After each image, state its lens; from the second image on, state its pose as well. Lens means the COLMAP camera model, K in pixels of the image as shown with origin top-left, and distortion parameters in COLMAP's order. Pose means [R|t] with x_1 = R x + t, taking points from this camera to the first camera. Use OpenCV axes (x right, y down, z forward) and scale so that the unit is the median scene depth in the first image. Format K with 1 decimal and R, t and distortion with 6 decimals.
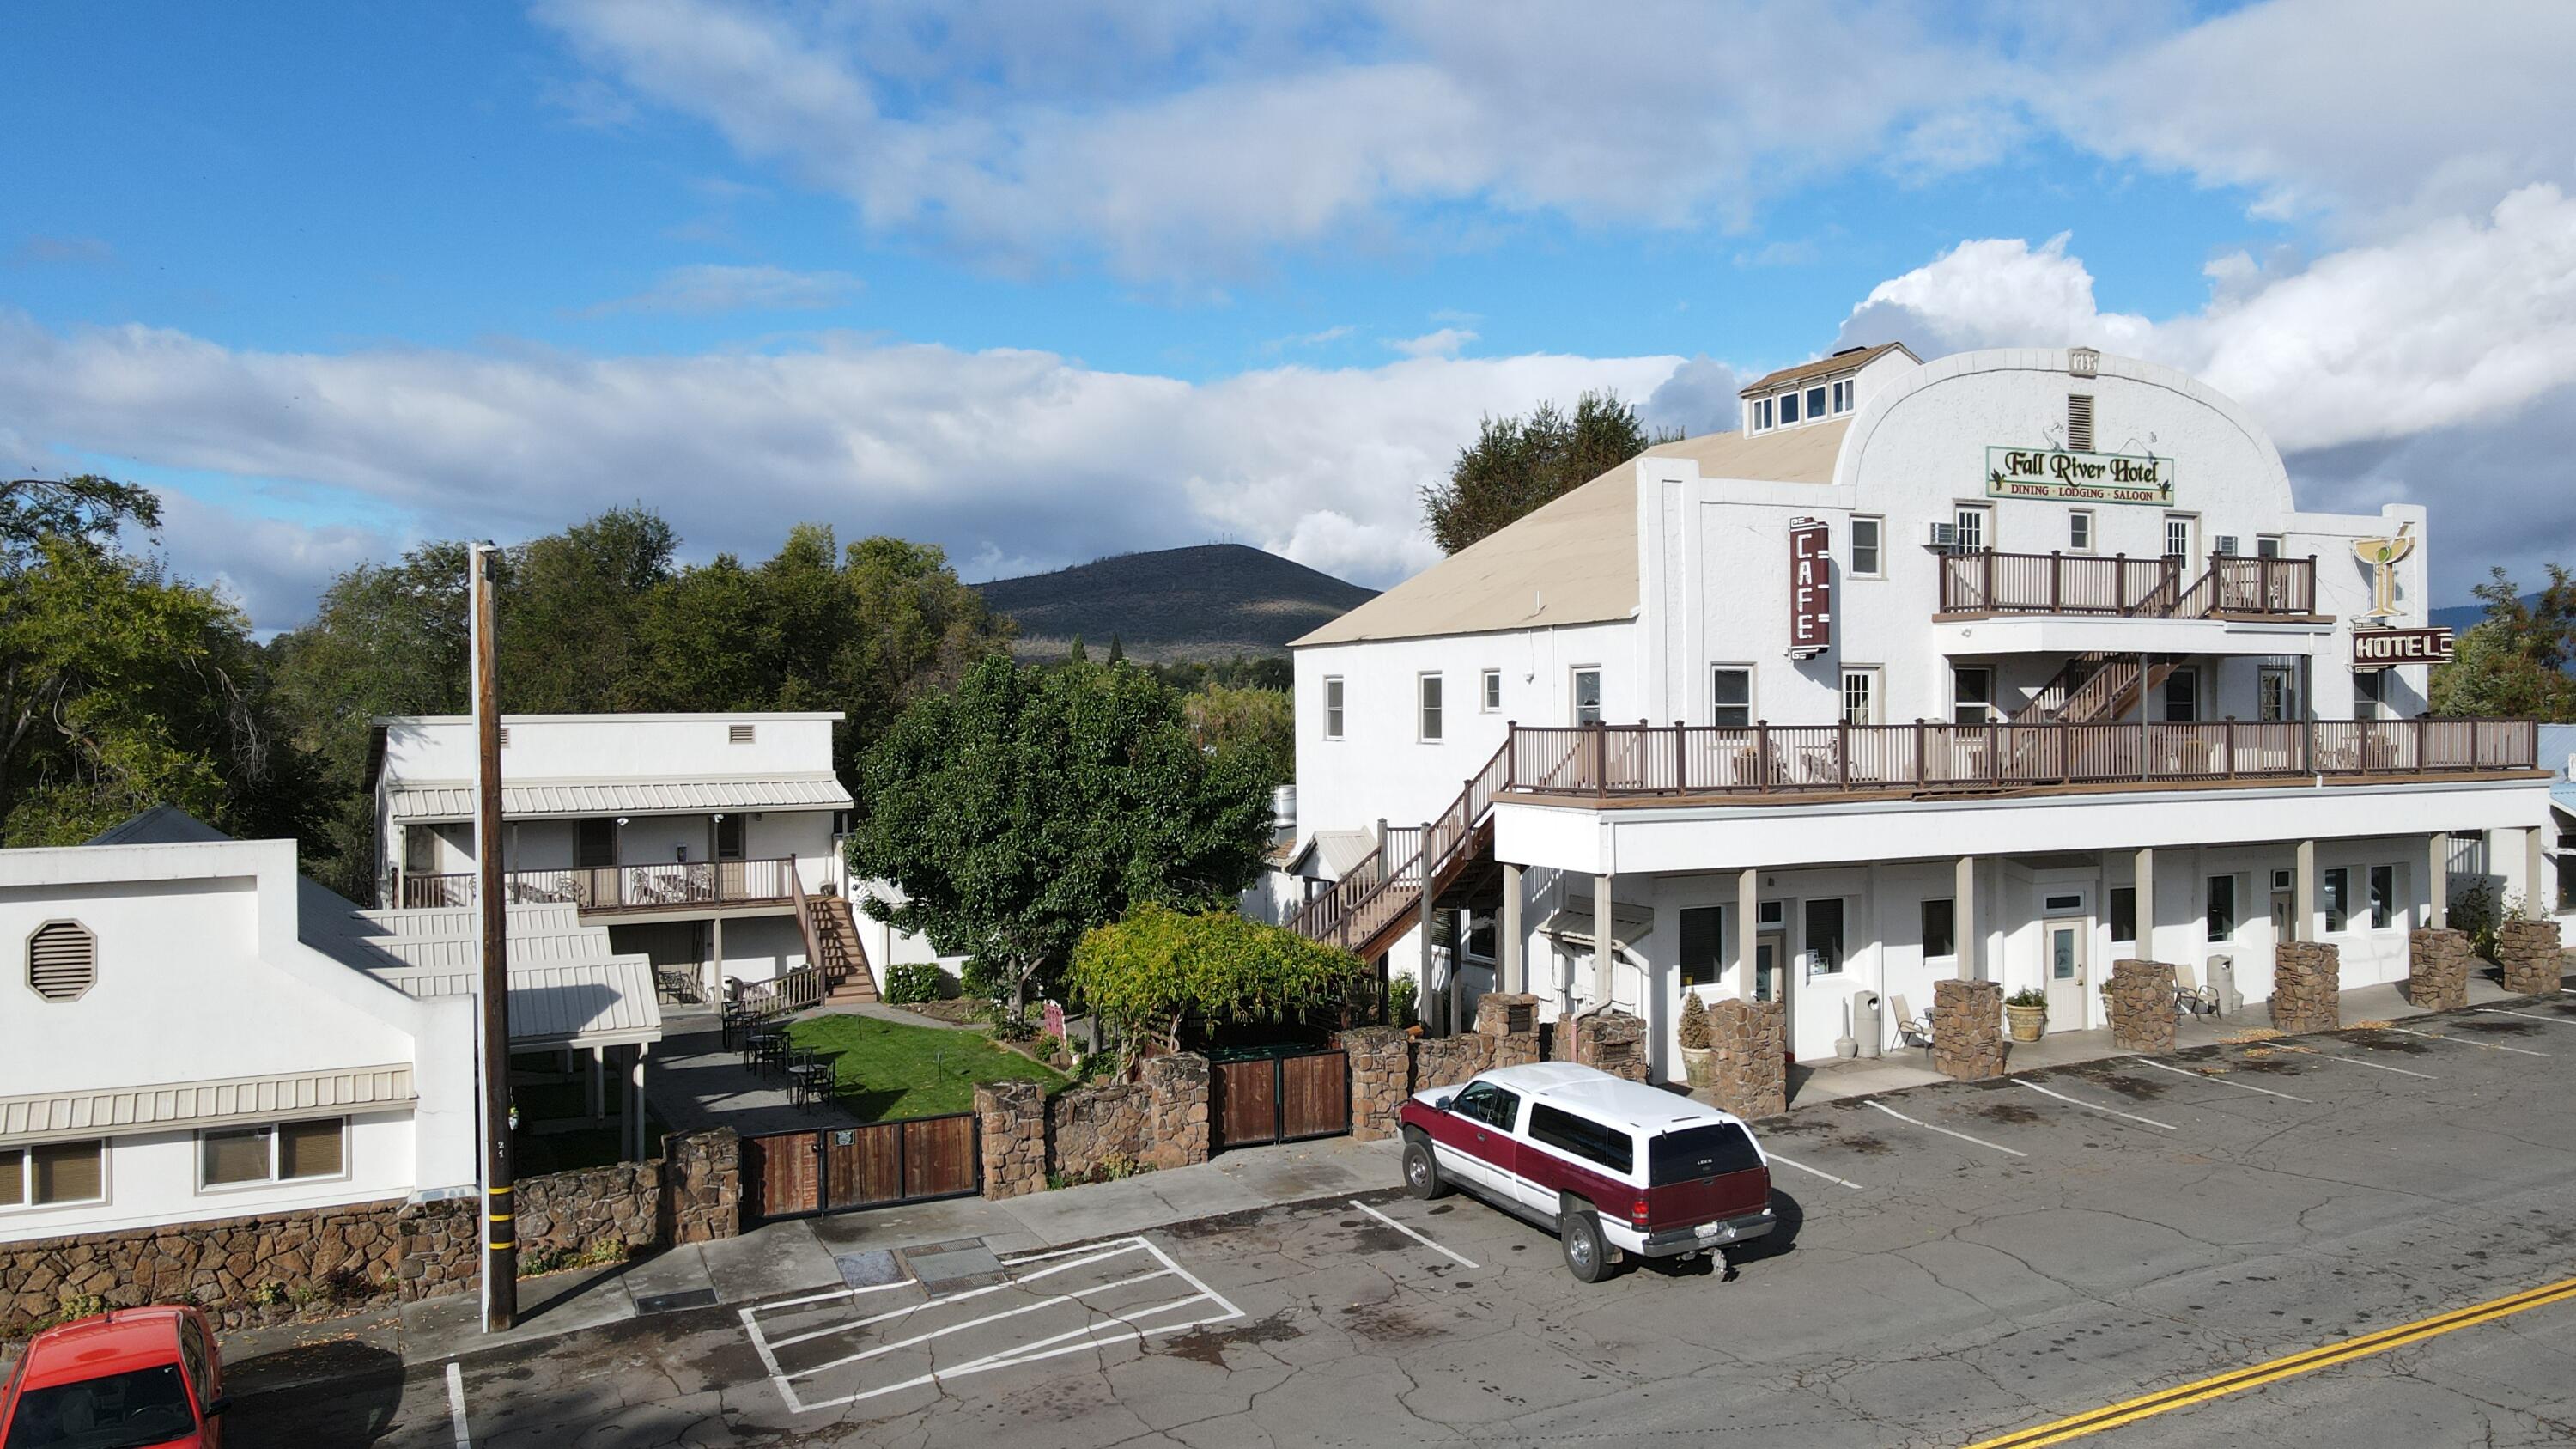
lens RADIAL K [[1888.7, 0, 1325.5], [0, 1888.7, 729.6], [0, 0, 1]] dist [0.001061, 0.017481]
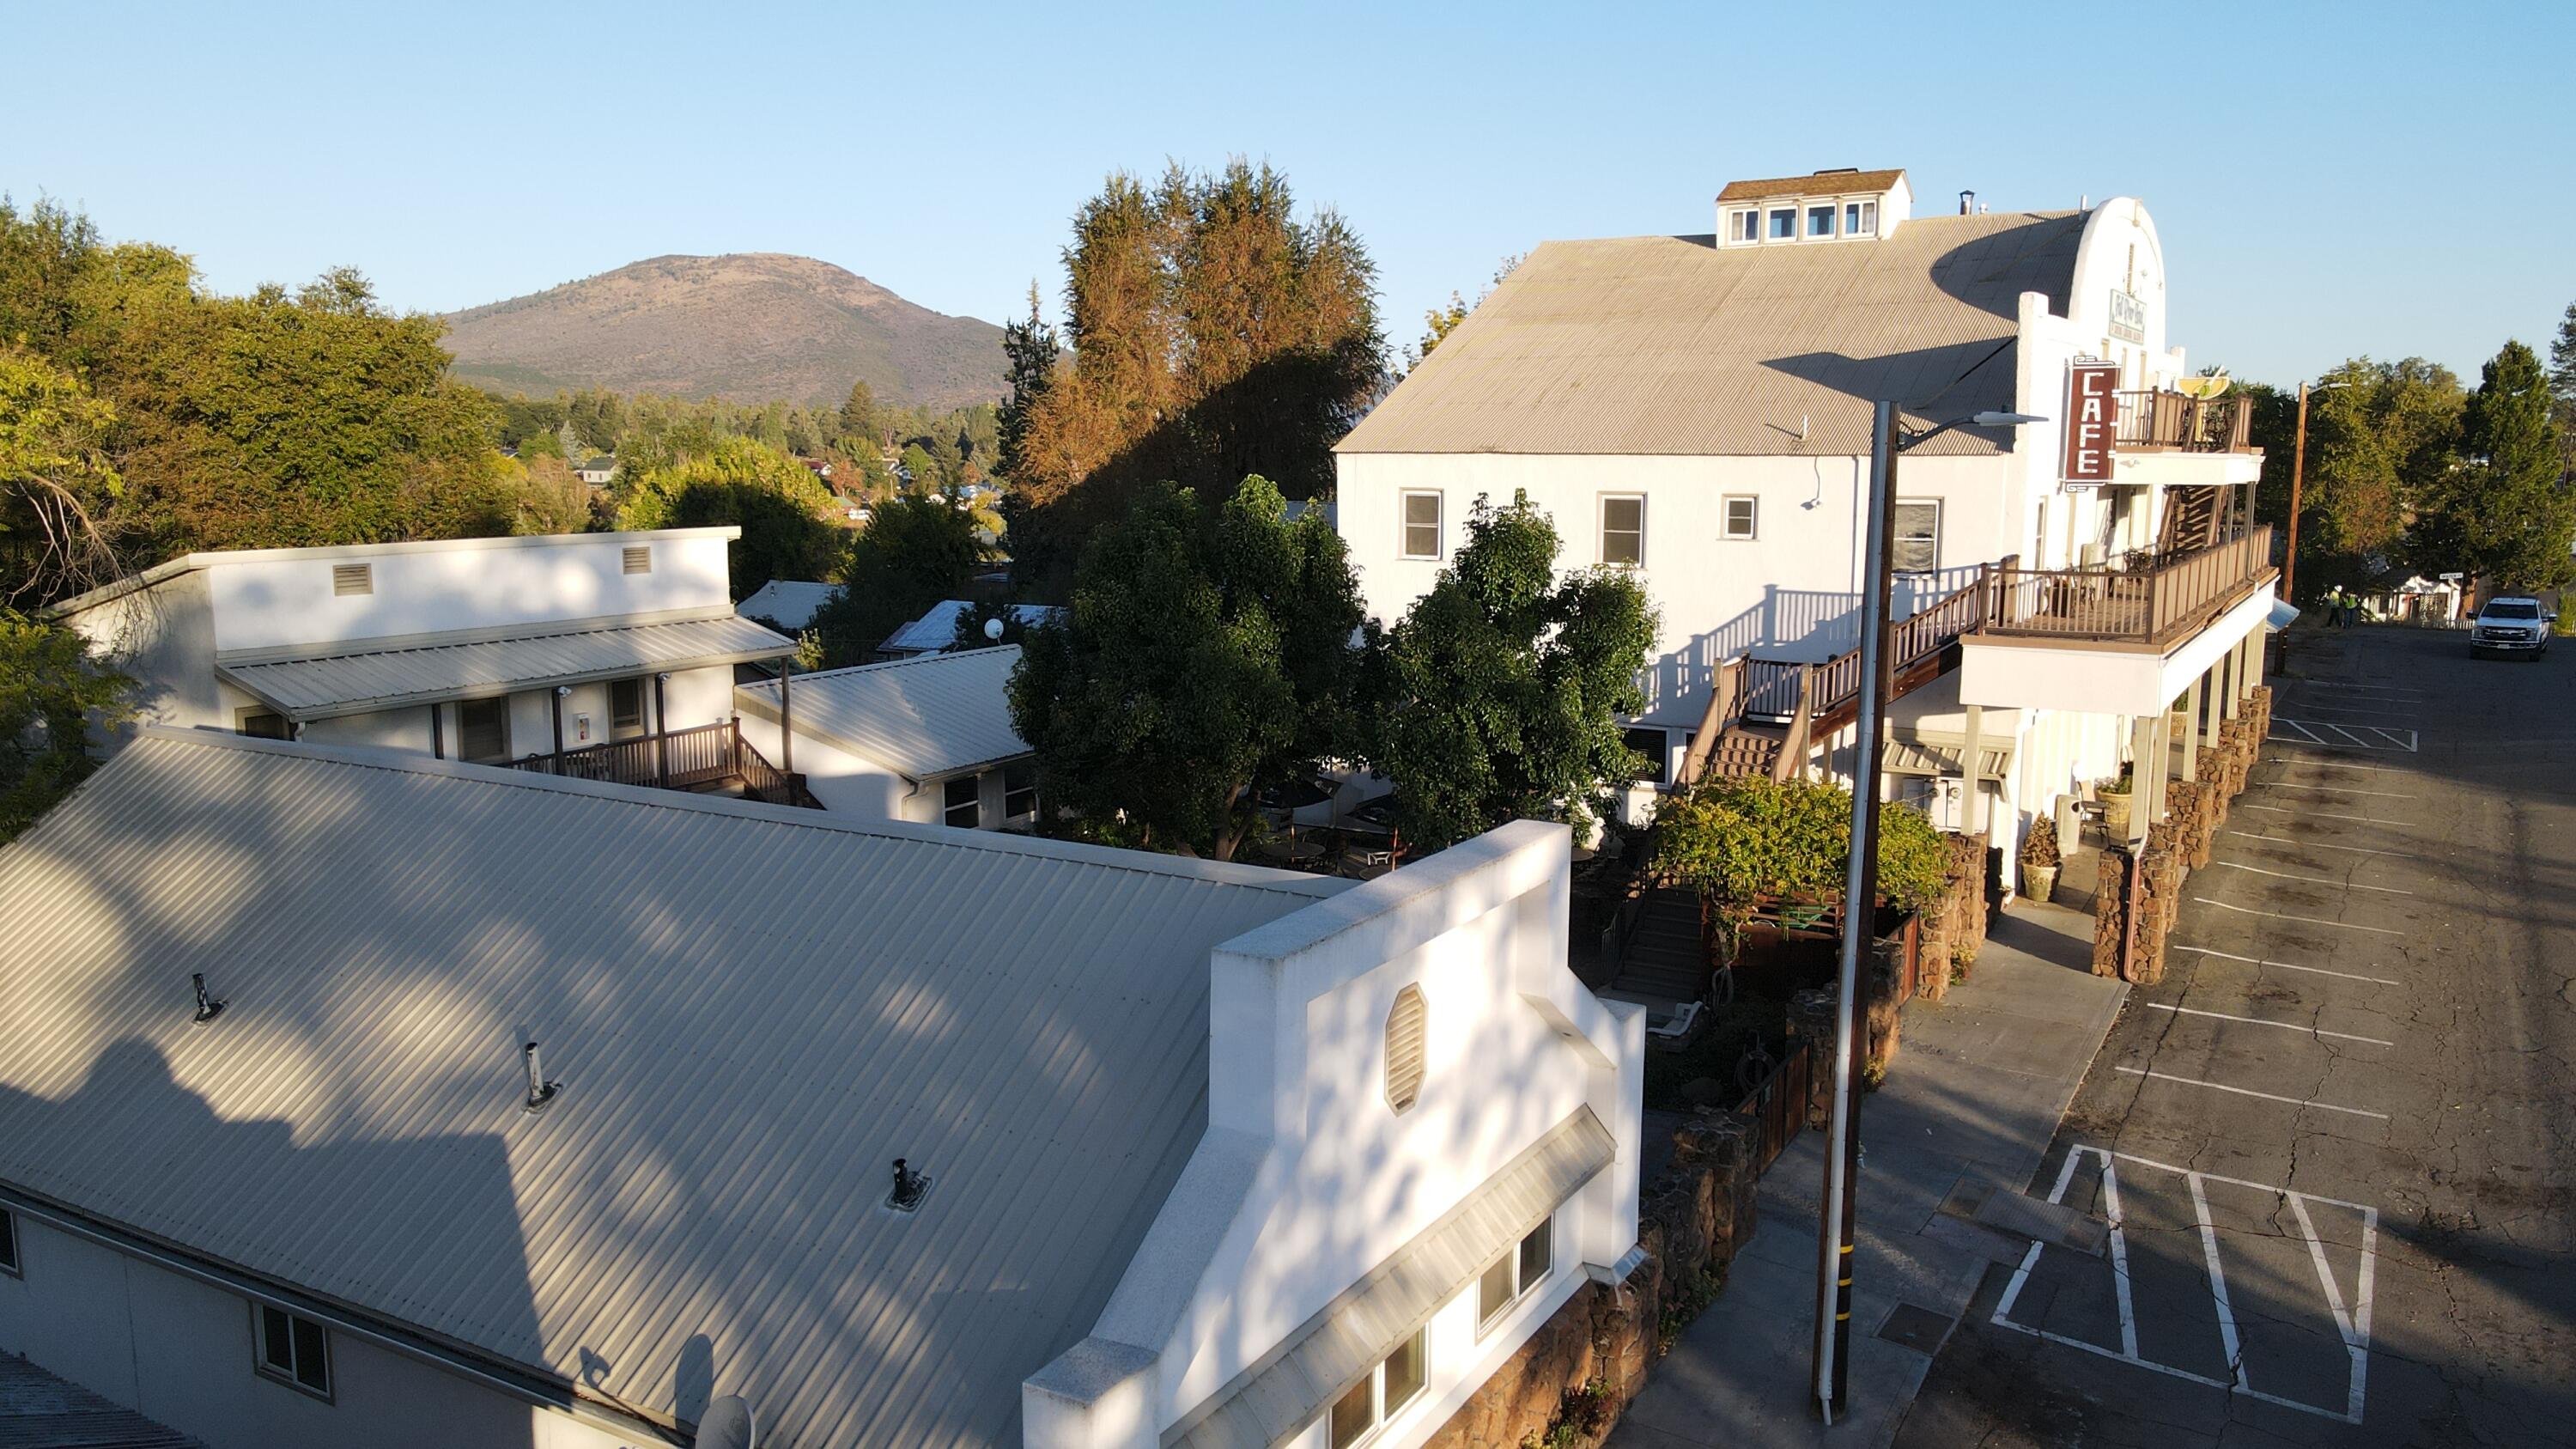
lens RADIAL K [[1885.5, 0, 1314.3], [0, 1885.5, 723.5], [0, 0, 1]] dist [0.014675, 0.030008]
pose [[0.844266, -0.066414, 0.531793, -0.611684], [-0.005186, 0.991233, 0.132025, -0.041805], [-0.535899, -0.114223, 0.836520, 0.295774]]
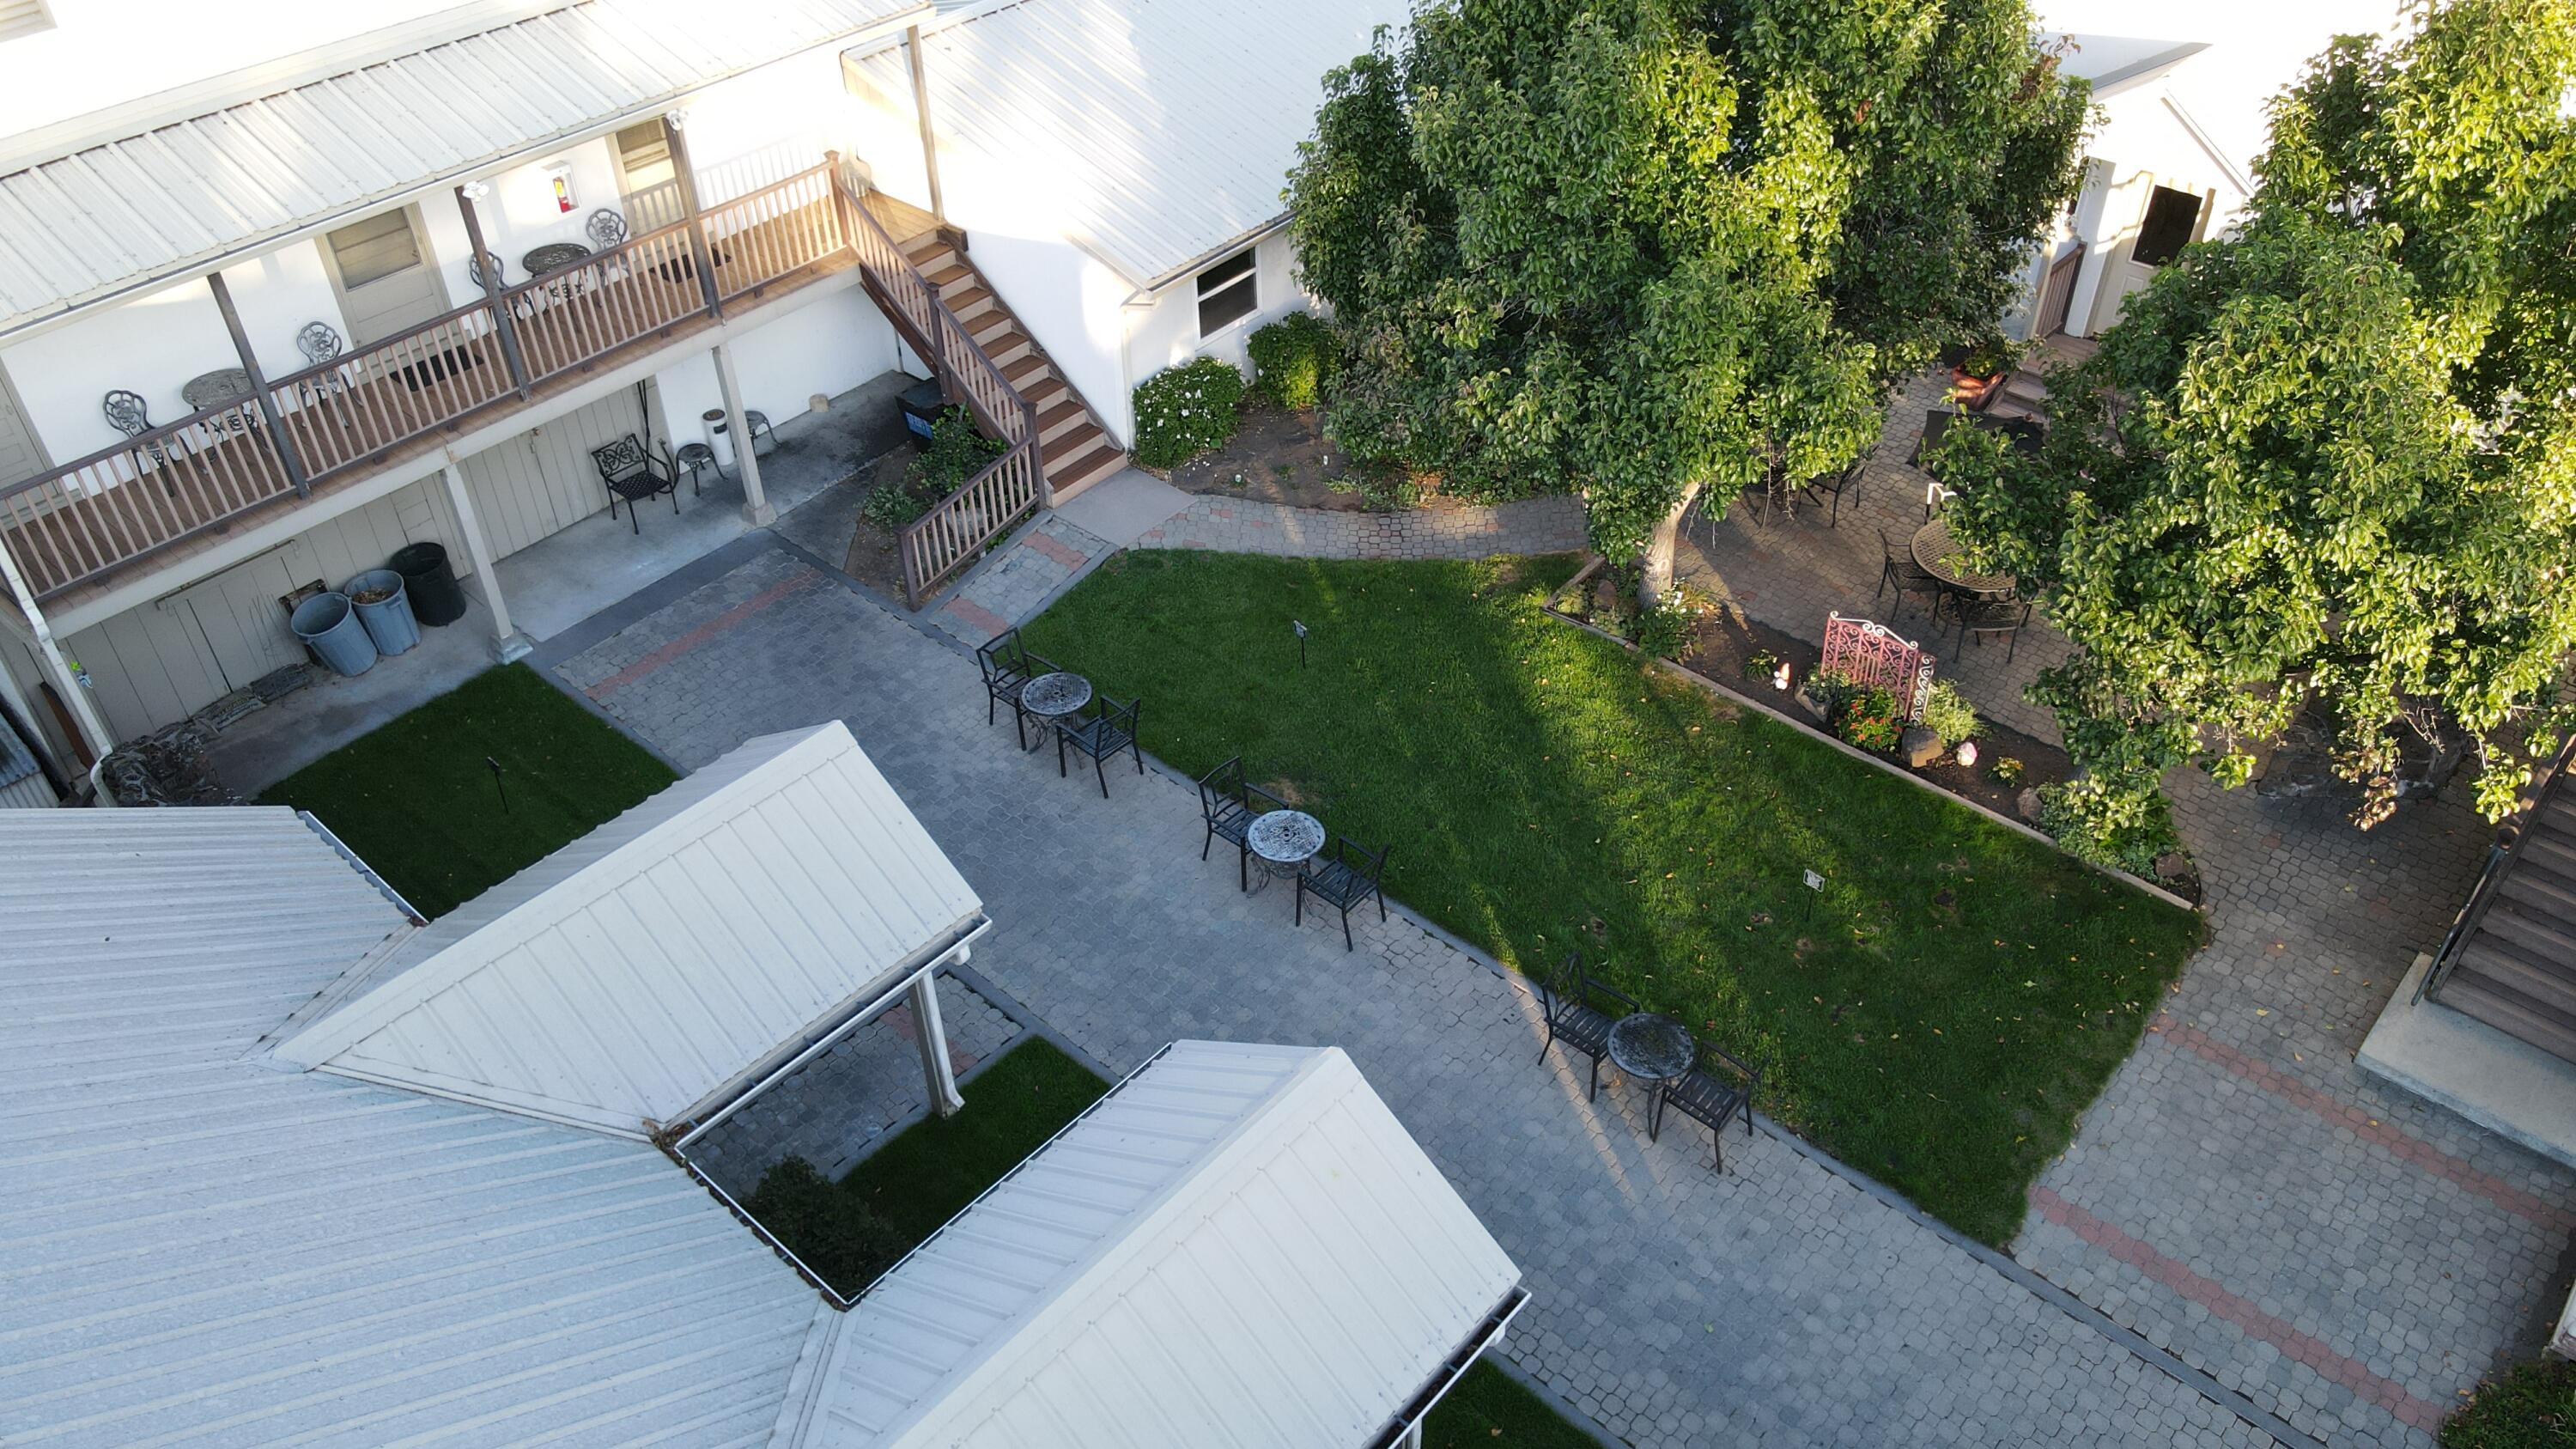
lens RADIAL K [[1877.1, 0, 1336.7], [0, 1877.1, 741.1], [0, 0, 1]] dist [0.059909, -0.004607]
pose [[0.929871, -0.231250, 0.286119, -0.409925], [-0.001088, 0.776004, 0.630728, -0.127112], [-0.367885, -0.586806, 0.721331, 0.705885]]
